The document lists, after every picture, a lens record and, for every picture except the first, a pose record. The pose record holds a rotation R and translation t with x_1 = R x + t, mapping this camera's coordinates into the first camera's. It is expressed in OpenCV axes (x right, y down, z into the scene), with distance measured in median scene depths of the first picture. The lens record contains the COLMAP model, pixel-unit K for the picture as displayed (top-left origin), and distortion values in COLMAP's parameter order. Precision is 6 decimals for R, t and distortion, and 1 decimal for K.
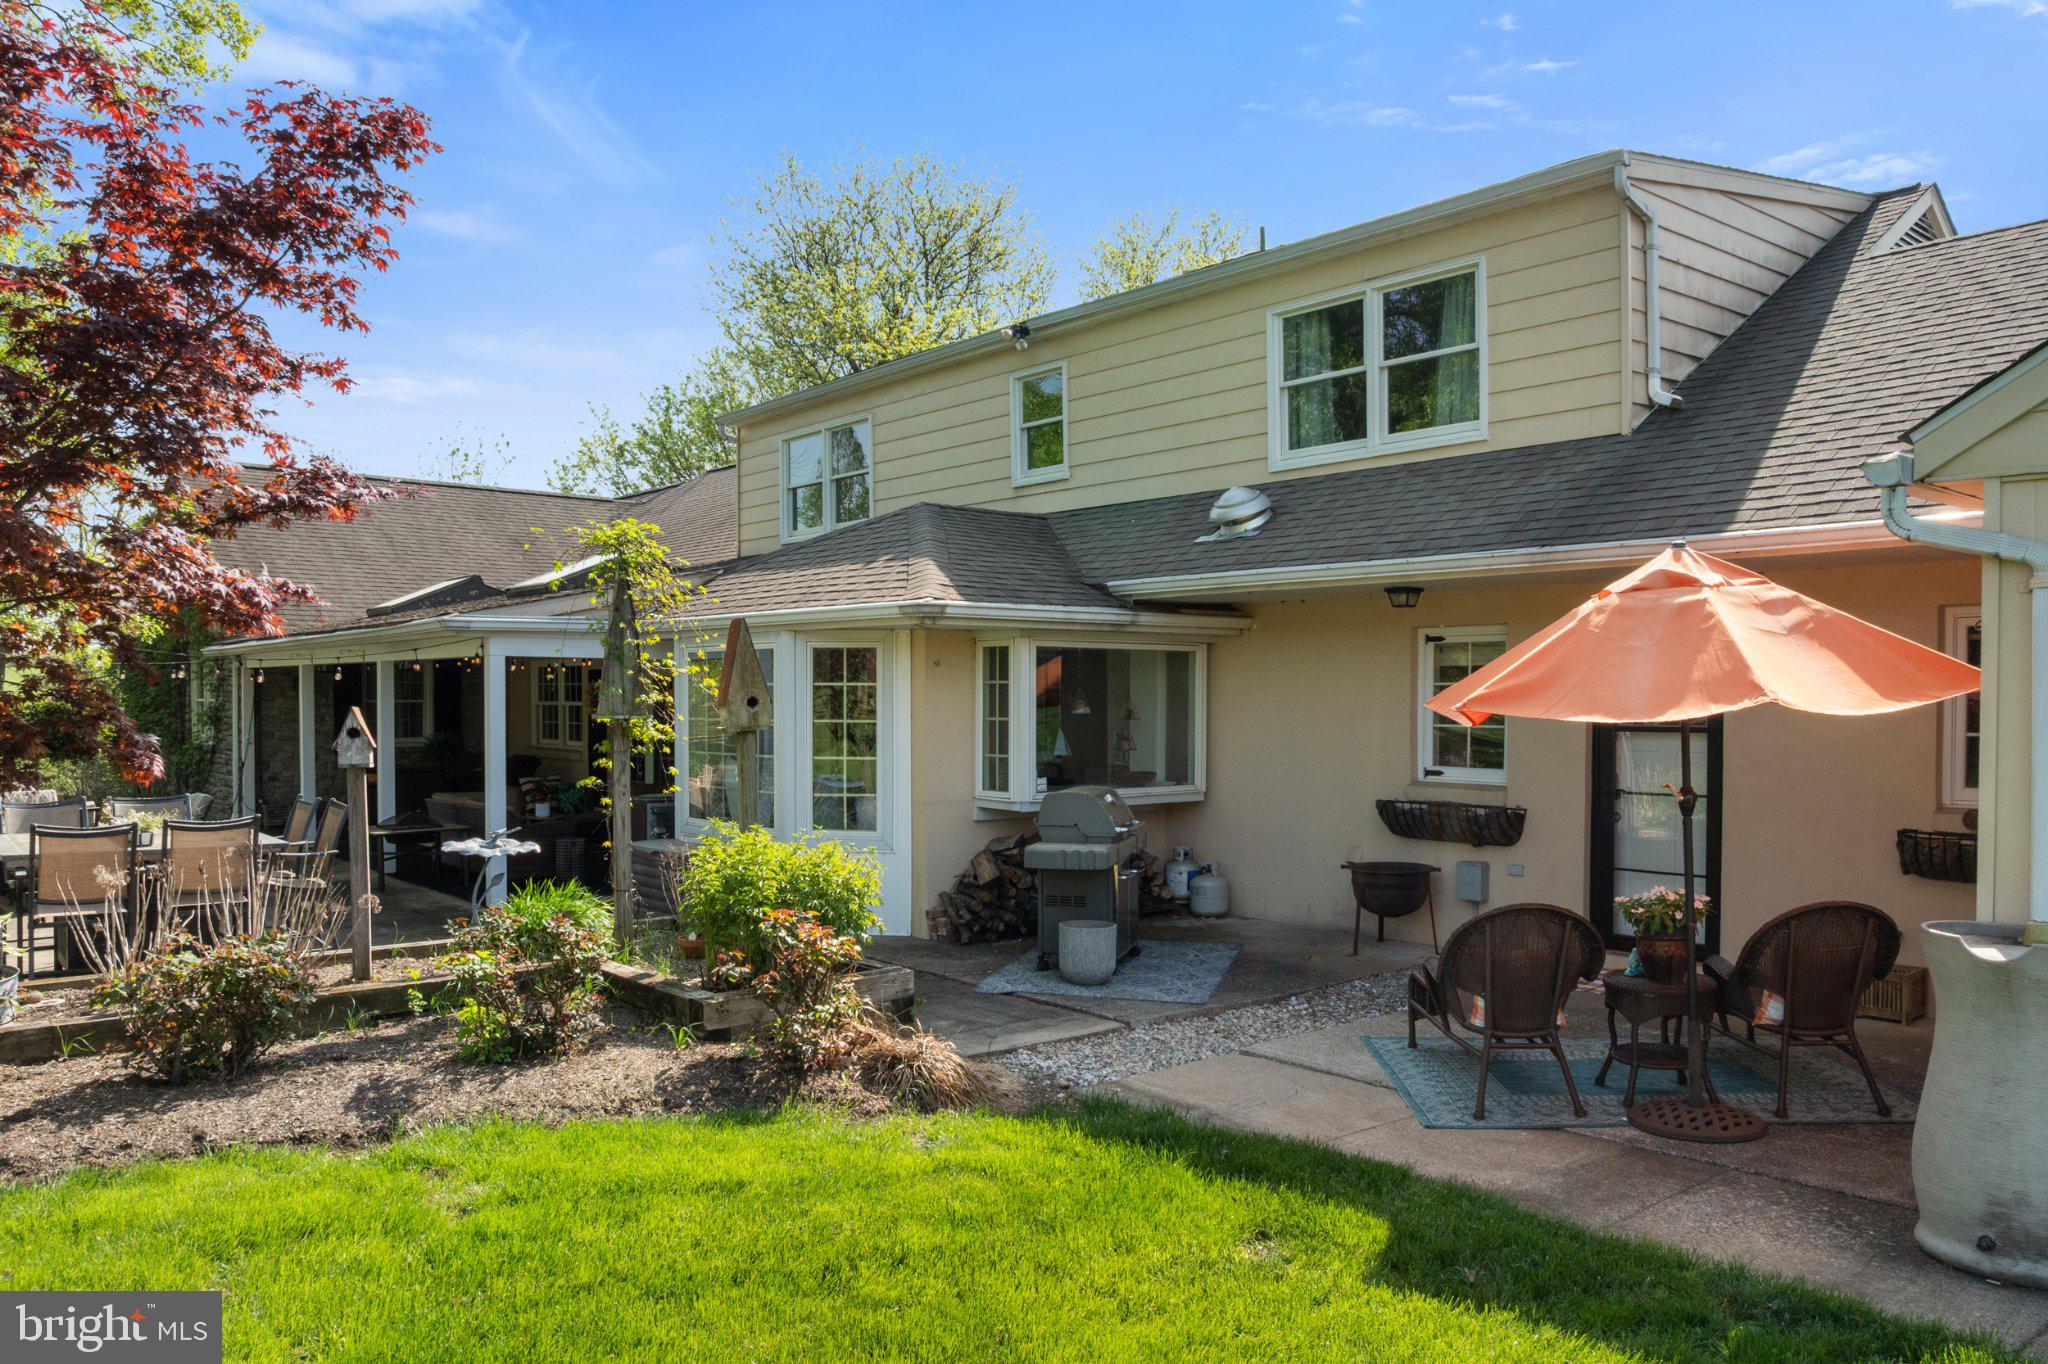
lens RADIAL K [[1467.1, 0, 1027.5], [0, 1467.1, 730.6], [0, 0, 1]] dist [-0.024256, -0.022263]
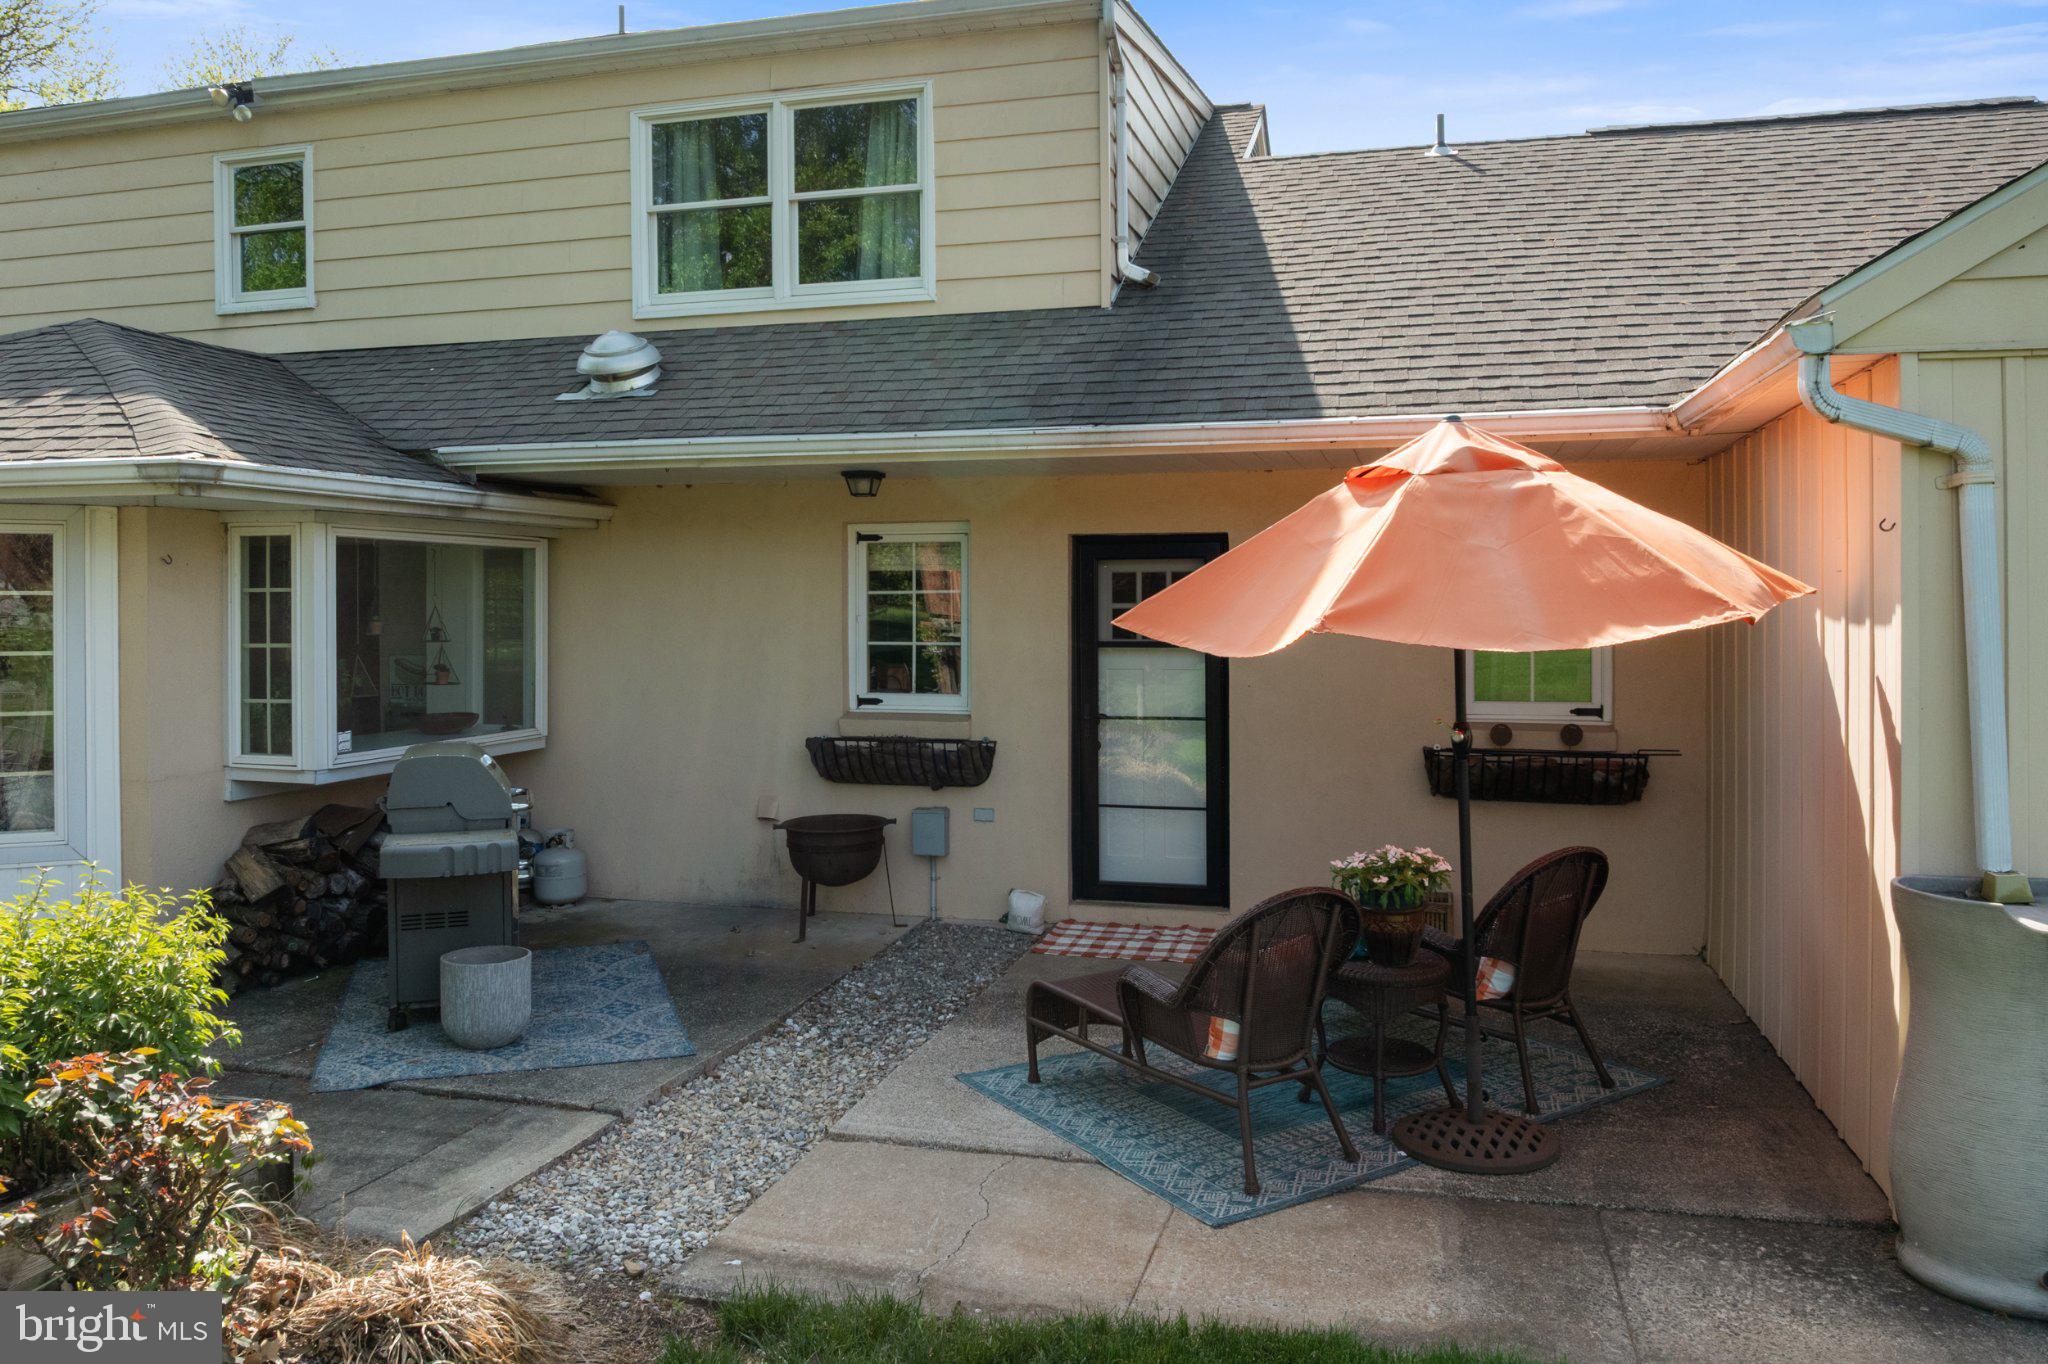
lens RADIAL K [[1467.1, 0, 1015.5], [0, 1467.1, 604.4], [0, 0, 1]] dist [-0.024256, -0.022263]
pose [[0.825002, -0.004110, 0.565115, -0.123283], [0.017058, 0.999699, -0.017632, -0.009815], [-0.564872, 0.024186, 0.824824, 0.290857]]
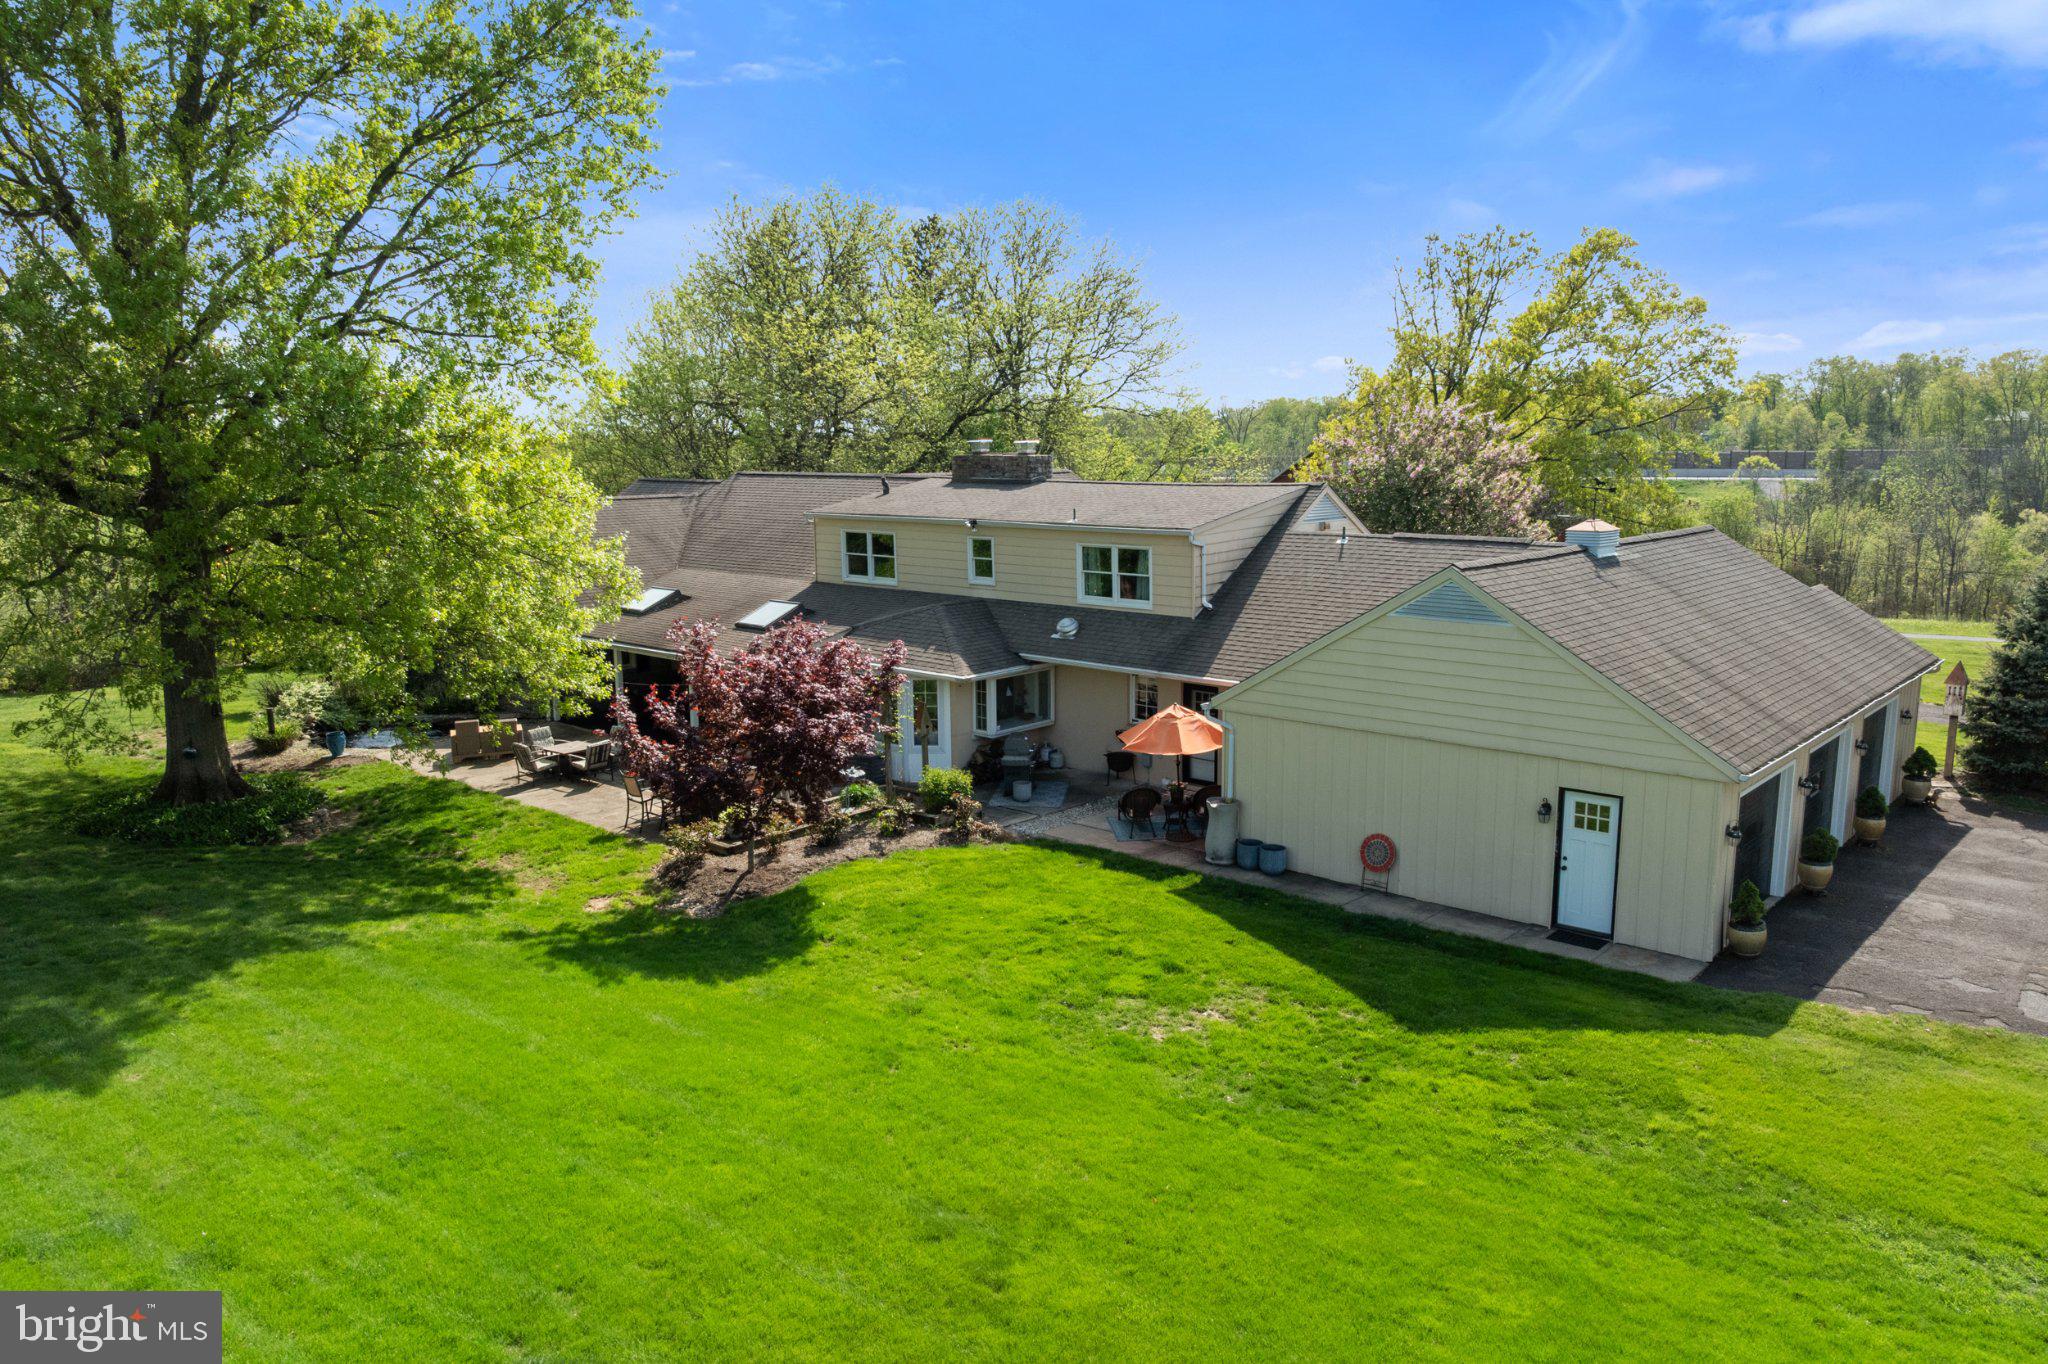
lens RADIAL K [[1467.1, 0, 1026.7], [0, 1467.1, 683.1], [0, 0, 1]] dist [-0.024256, -0.022263]
pose [[0.990575, -0.033088, 0.132912, -0.328798], [0.012889, 0.988594, 0.150051, -0.501175], [-0.136361, -0.146923, 0.979704, -1.865525]]
